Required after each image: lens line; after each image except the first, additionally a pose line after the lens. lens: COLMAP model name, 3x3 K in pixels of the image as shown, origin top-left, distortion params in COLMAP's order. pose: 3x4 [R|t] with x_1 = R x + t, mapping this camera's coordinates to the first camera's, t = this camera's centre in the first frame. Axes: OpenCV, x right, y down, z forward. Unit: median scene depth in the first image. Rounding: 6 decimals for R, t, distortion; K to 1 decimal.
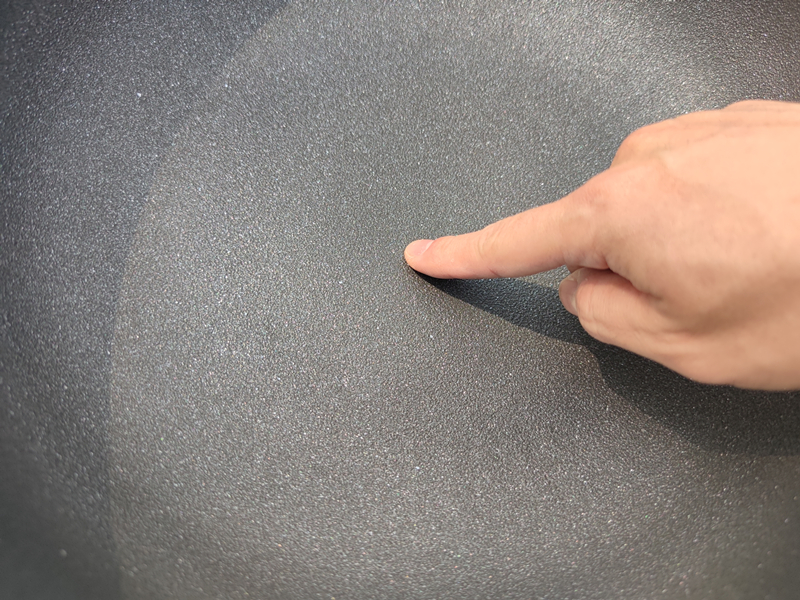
lens RADIAL K [[648.5, 0, 400.0], [0, 648.5, 300.0], [0, 0, 1]] dist [-0.017128, -0.008616]
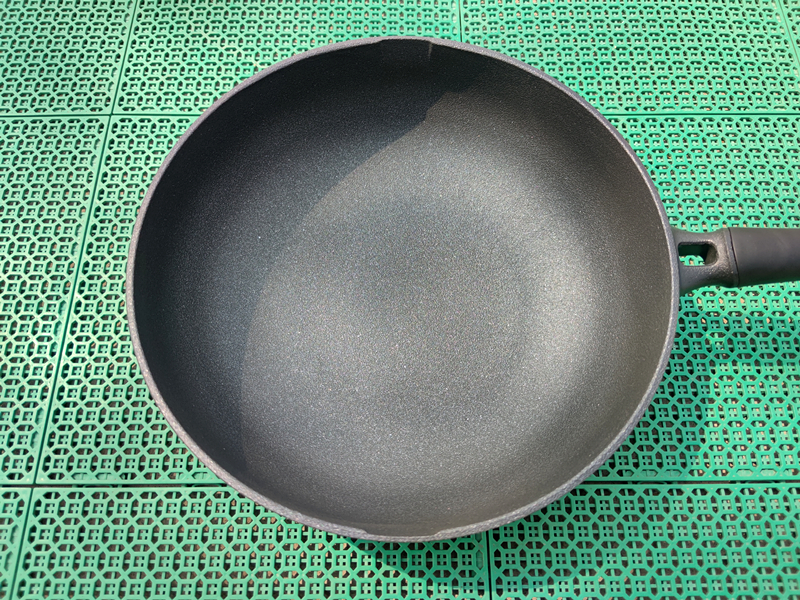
lens RADIAL K [[648.5, 0, 400.0], [0, 648.5, 300.0], [0, 0, 1]] dist [-0.017128, -0.008616]
pose [[0.987928, 0.017657, -0.153903, 0.320838], [-0.026078, 0.998261, -0.052875, -0.037089], [0.152702, 0.056250, 0.986670, -0.858569]]
